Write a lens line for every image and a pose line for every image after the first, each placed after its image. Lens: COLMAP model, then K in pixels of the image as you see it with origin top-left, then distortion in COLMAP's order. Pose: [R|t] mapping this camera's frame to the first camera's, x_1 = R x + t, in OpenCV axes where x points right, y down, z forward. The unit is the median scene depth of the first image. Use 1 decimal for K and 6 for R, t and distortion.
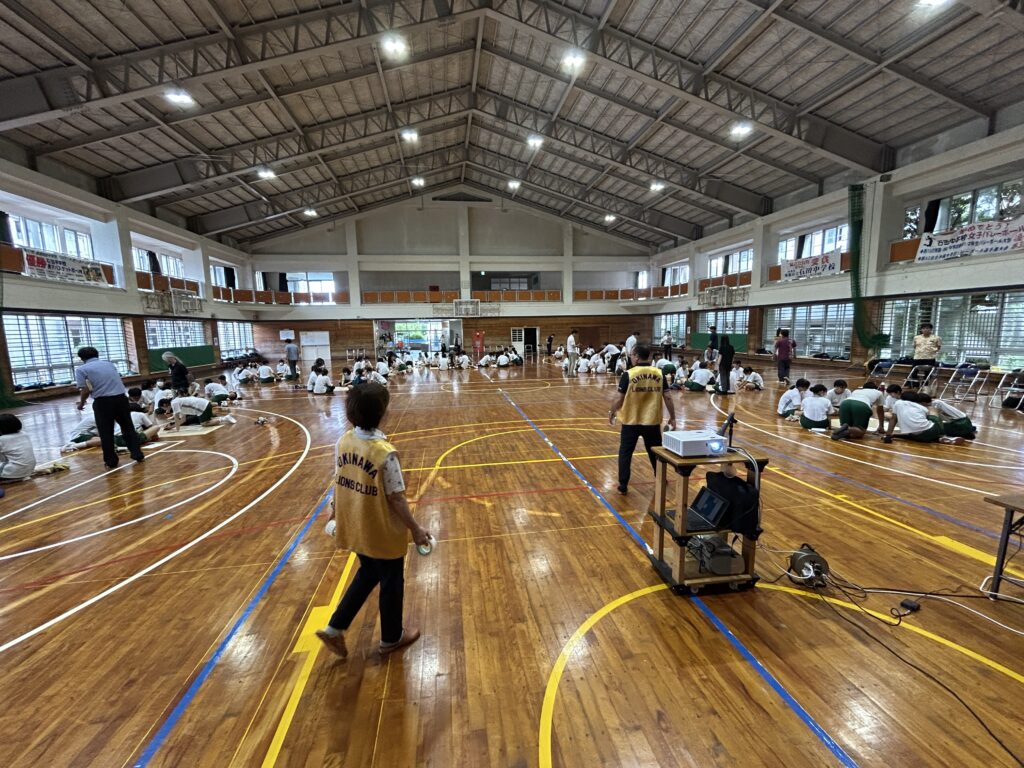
lens RADIAL K [[413.9, 0, 510.1], [0, 413.9, 387.8], [0, 0, 1]] dist [0.001931, -0.000227]
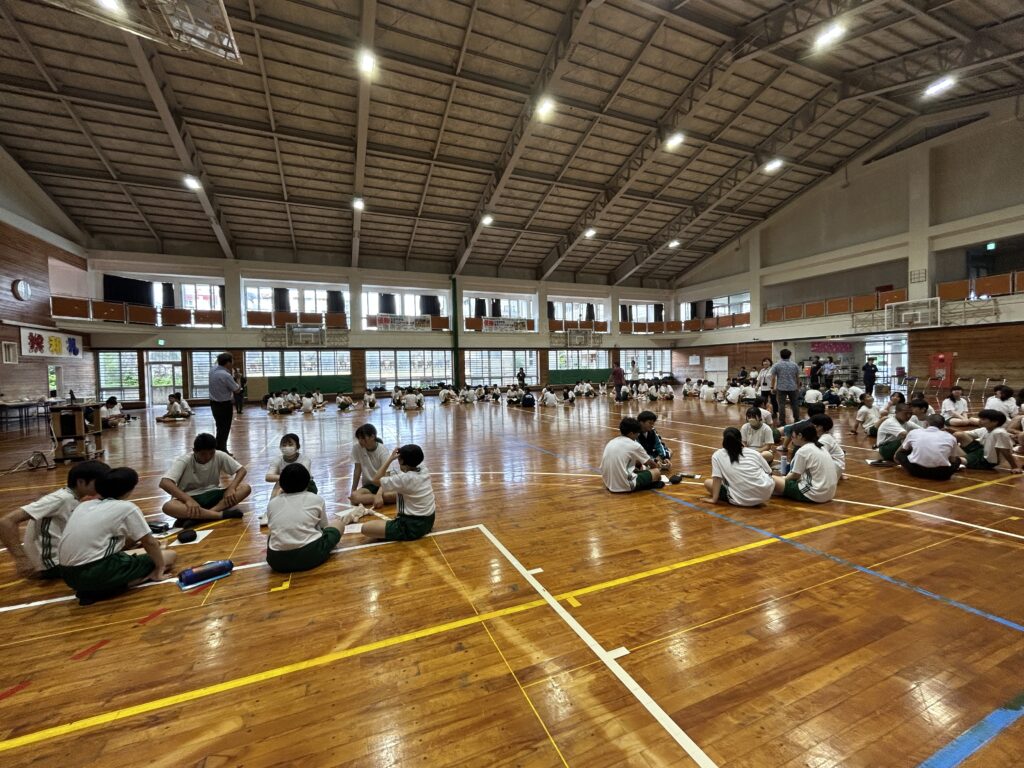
lens RADIAL K [[413.9, 0, 510.1], [0, 413.9, 384.0], [0, 0, 1]] dist [0.001931, -0.000227]
pose [[0.238136, 0.049681, -0.969960, 0.448629], [-0.120295, 0.992510, 0.021302, -0.042223], [0.963753, 0.111609, 0.242329, 0.375519]]
